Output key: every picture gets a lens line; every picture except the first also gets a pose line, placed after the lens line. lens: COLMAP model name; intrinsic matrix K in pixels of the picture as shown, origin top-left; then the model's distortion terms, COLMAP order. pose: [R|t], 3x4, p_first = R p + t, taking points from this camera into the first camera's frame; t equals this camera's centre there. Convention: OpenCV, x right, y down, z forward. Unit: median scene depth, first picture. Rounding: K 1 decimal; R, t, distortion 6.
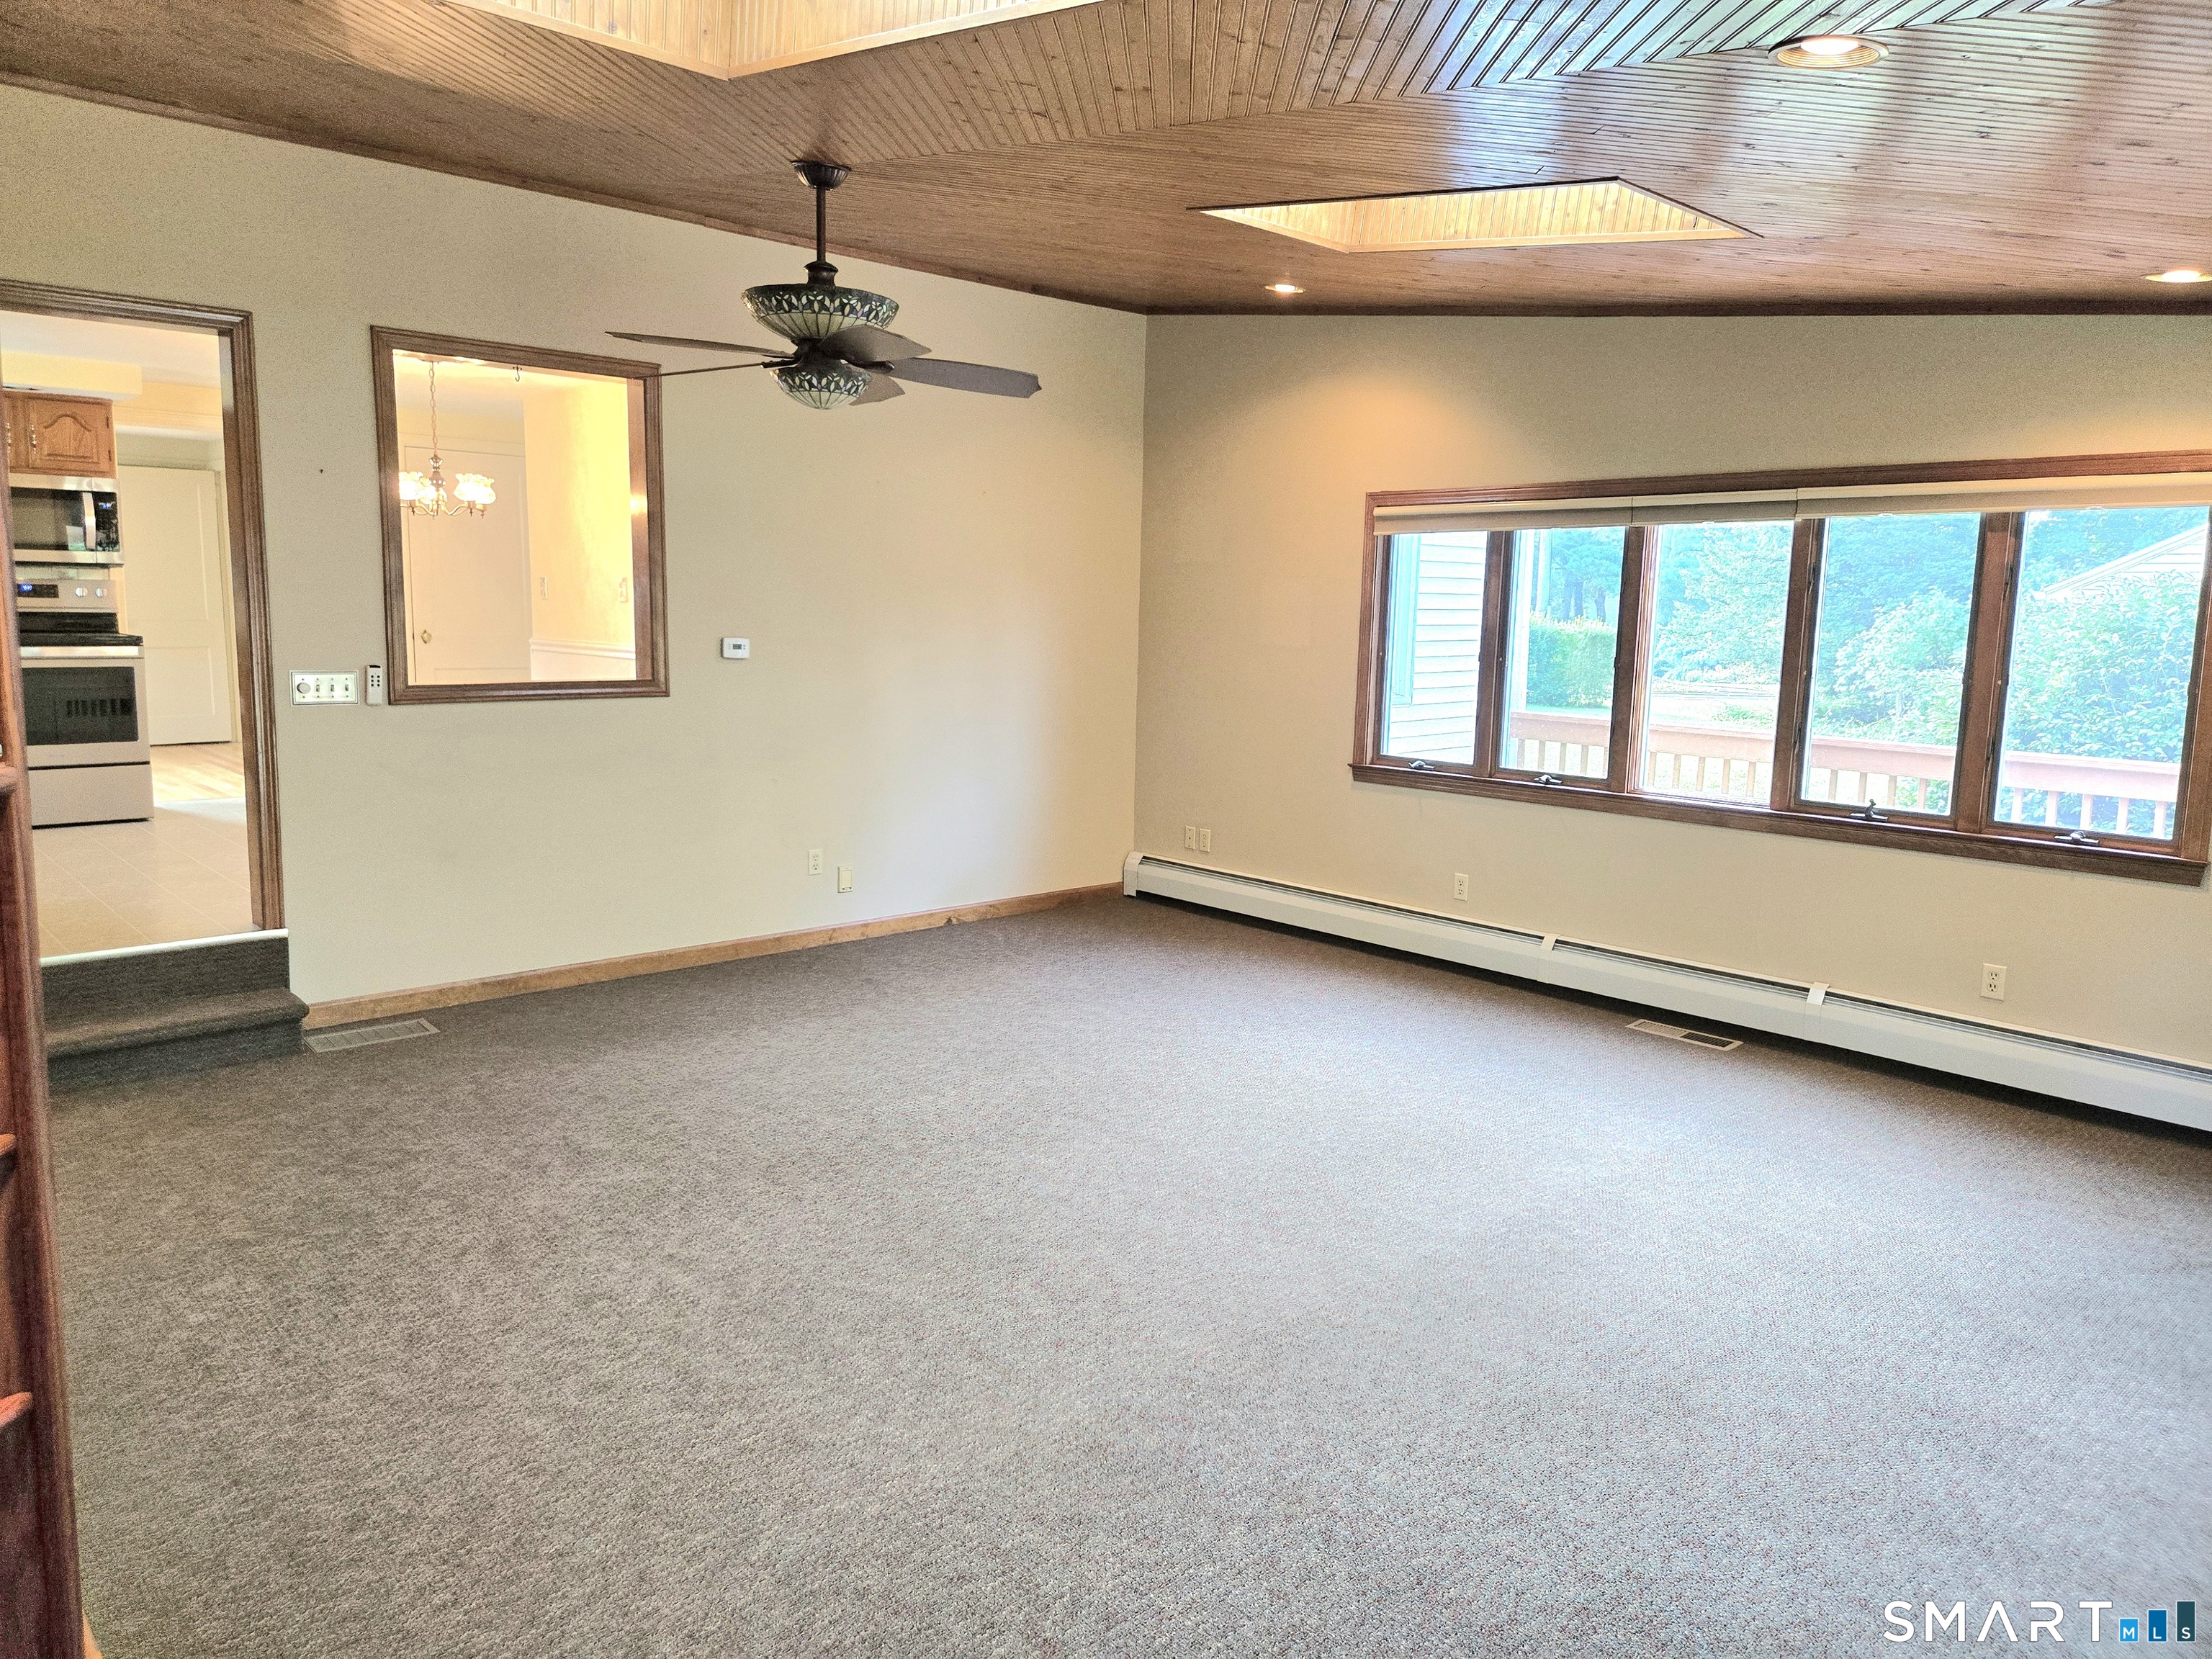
lens RADIAL K [[1506.4, 0, 1099.6], [0, 1506.4, 817.7], [0, 0, 1]] dist [0.062159, -0.050214]
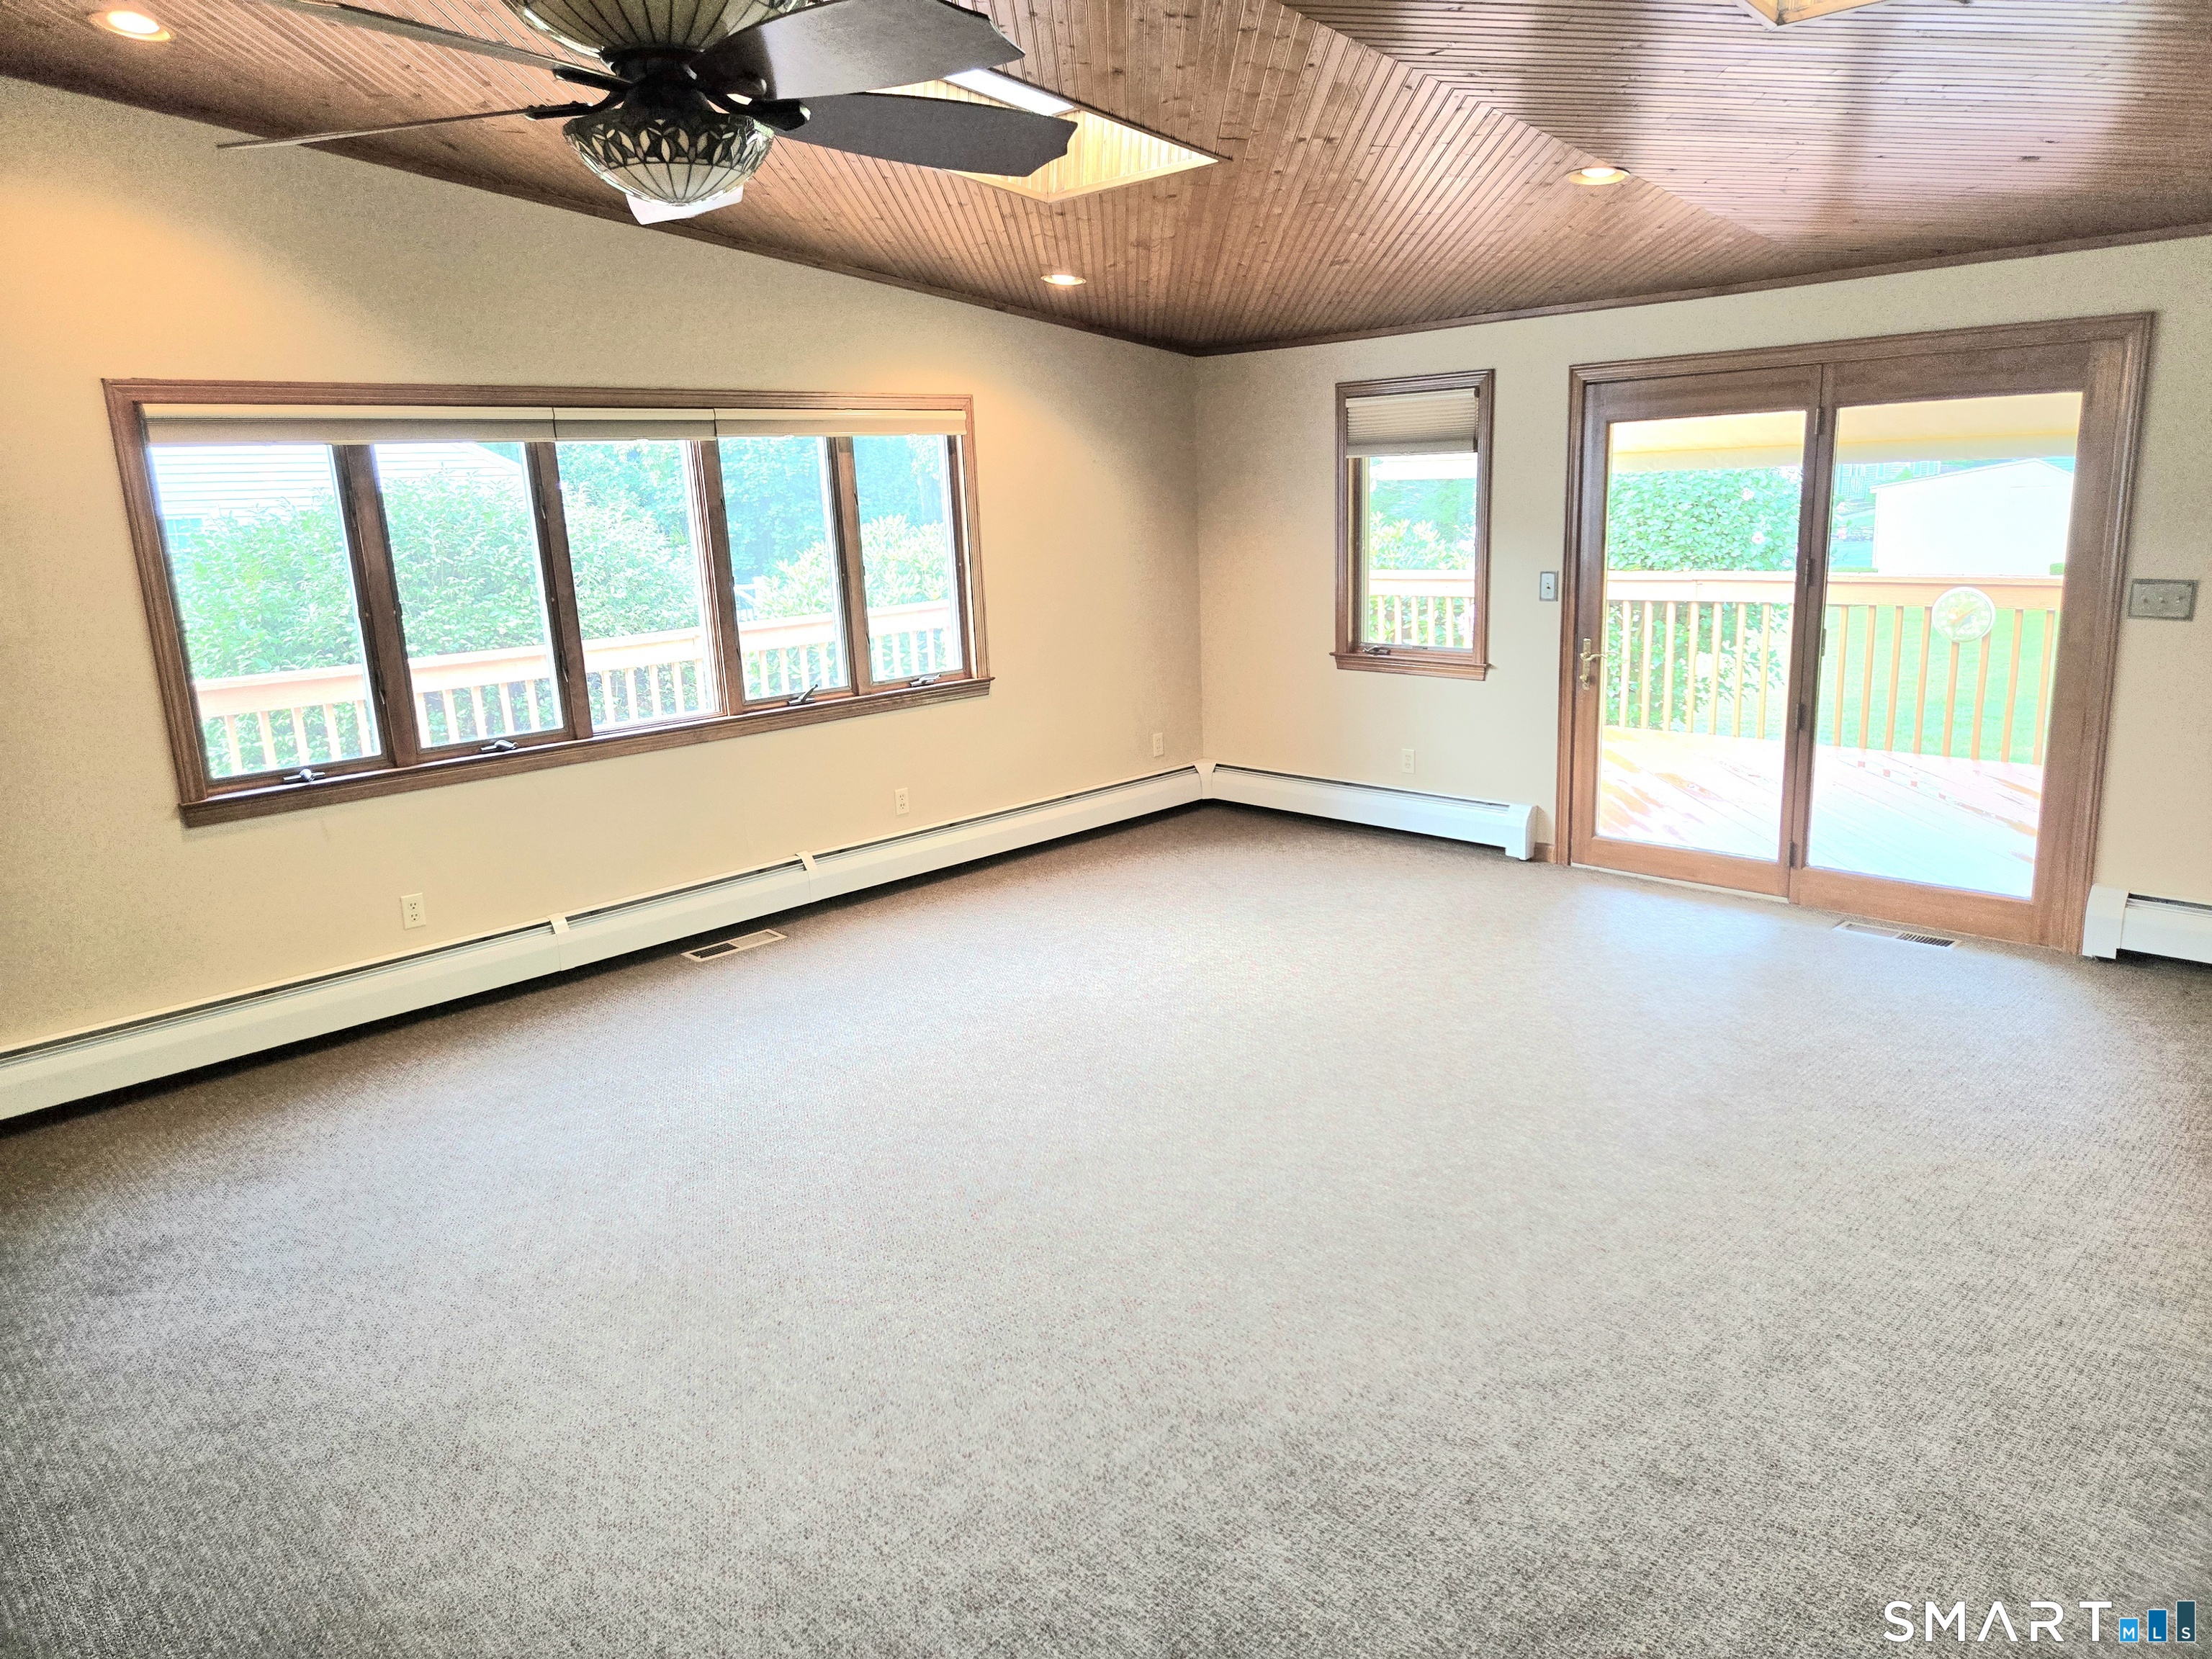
lens RADIAL K [[1506.4, 0, 1099.6], [0, 1506.4, 817.7], [0, 0, 1]] dist [0.062159, -0.050214]
pose [[-0.050751, -0.237541, 0.970051, -0.617282], [0.178946, 0.953421, 0.242831, -0.148381], [-0.982549, 0.185911, -0.005880, 0.768314]]
